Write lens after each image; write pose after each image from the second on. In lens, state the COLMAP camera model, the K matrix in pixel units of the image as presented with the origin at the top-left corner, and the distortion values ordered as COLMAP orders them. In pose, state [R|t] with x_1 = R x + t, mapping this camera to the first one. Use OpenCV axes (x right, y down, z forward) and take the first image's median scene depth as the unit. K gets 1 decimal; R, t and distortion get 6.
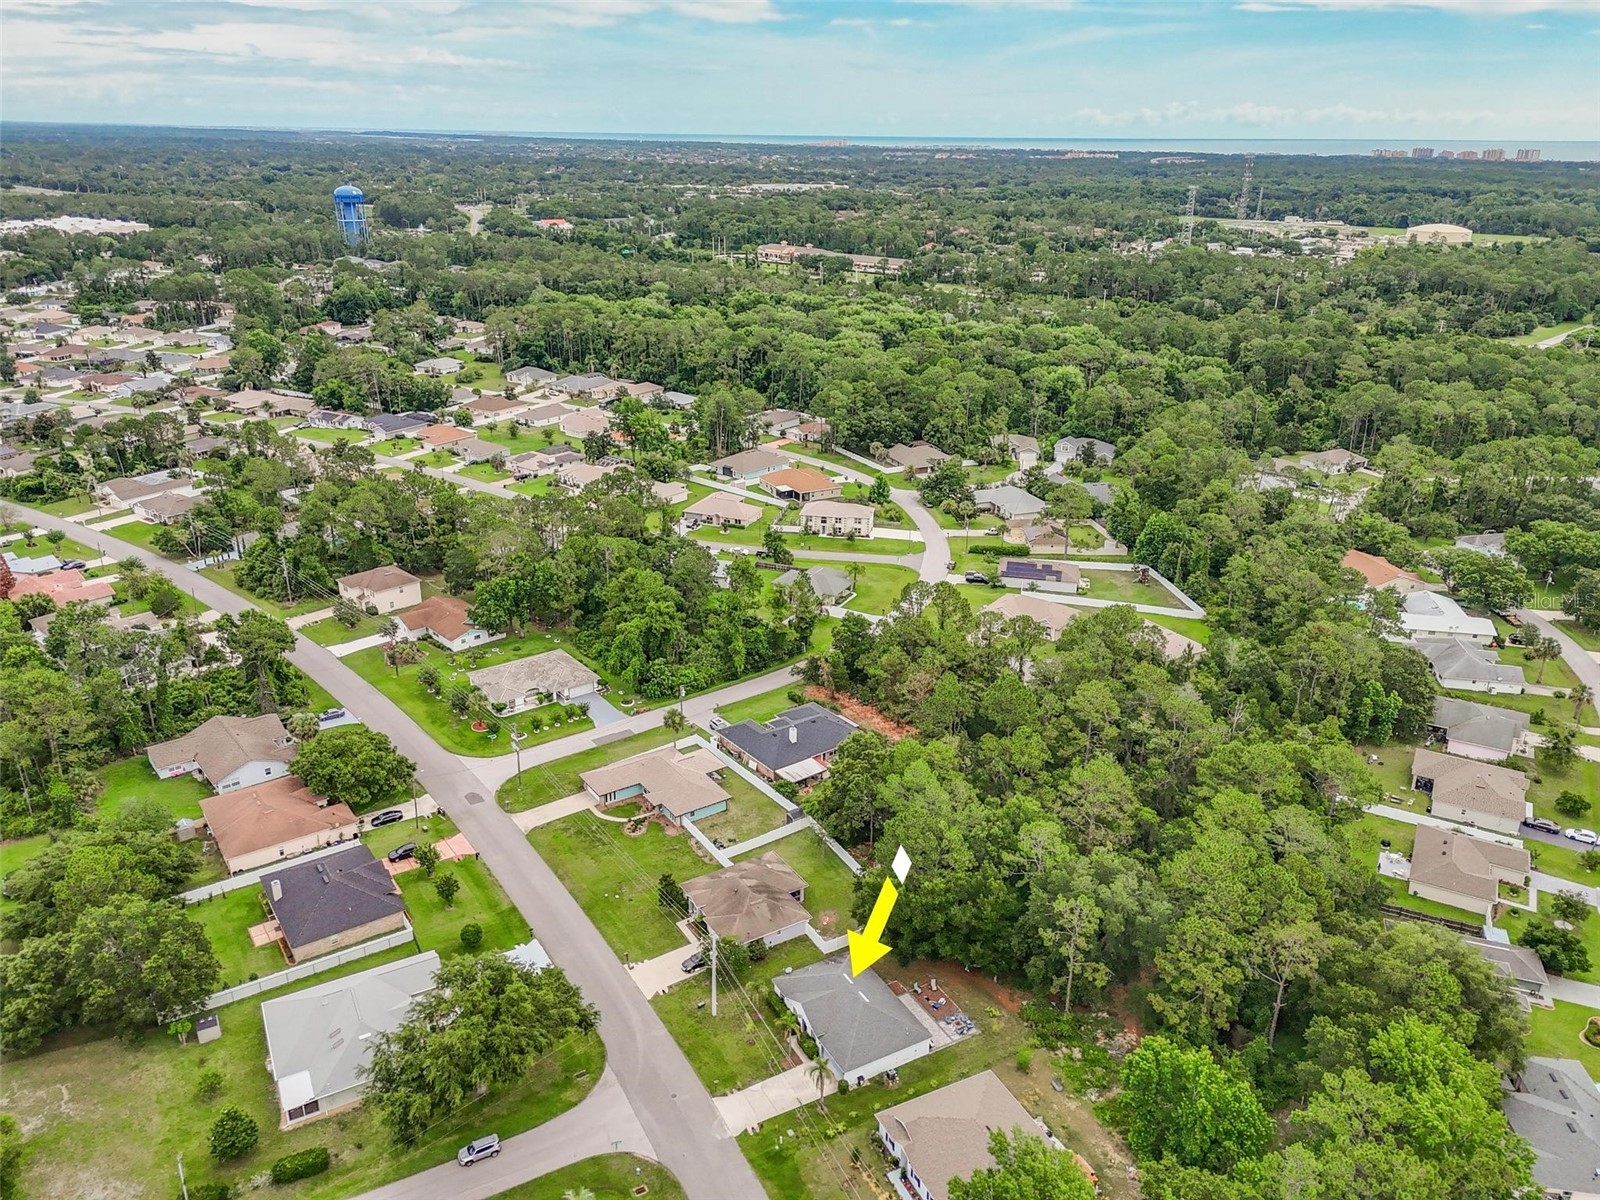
lens RADIAL K [[1170.3, 0, 800.2], [0, 1170.3, 602.9], [0, 0, 1]] dist [0.076802, -0.071079]
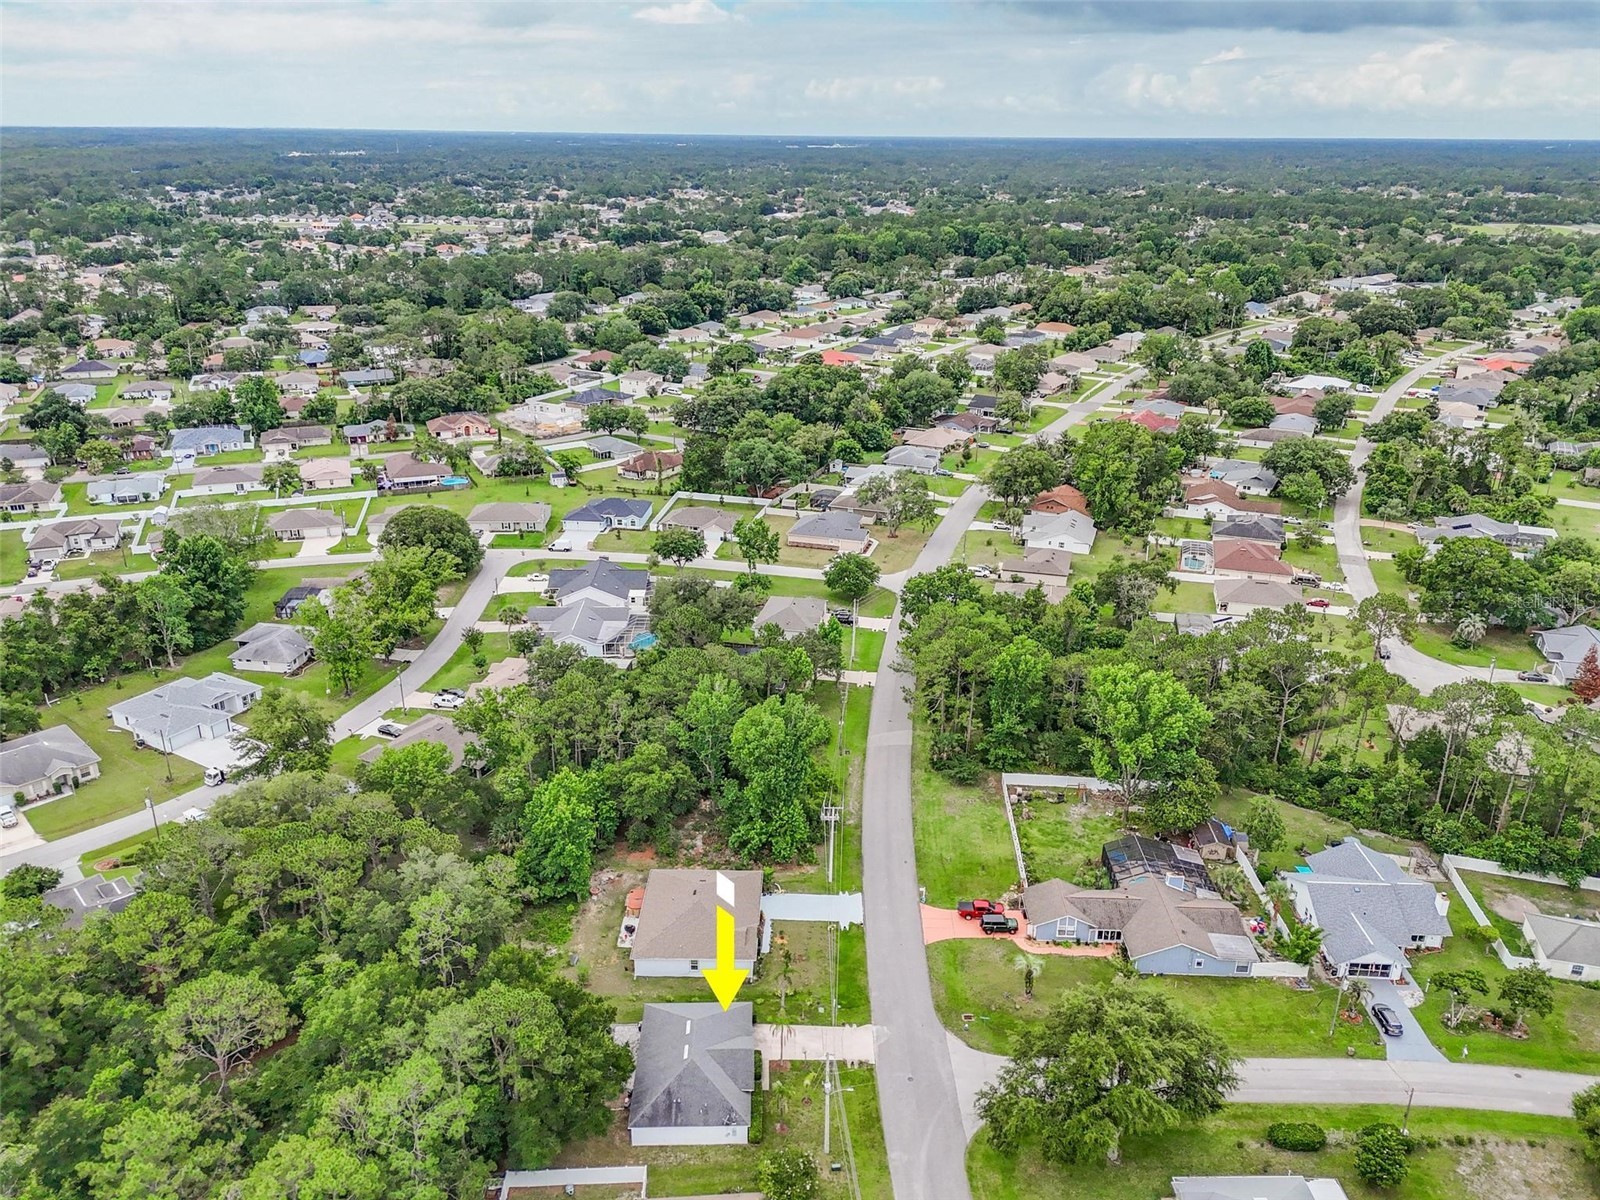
lens RADIAL K [[1179.6, 0, 800.0], [0, 1179.6, 600.0], [0, 0, 1]] dist [0.064683, -0.053284]
pose [[-0.887176, -0.185673, 0.422426, -0.166399], [0.154419, 0.743220, 0.650983, -0.233231], [-0.434825, 0.642767, -0.630696, 0.640932]]
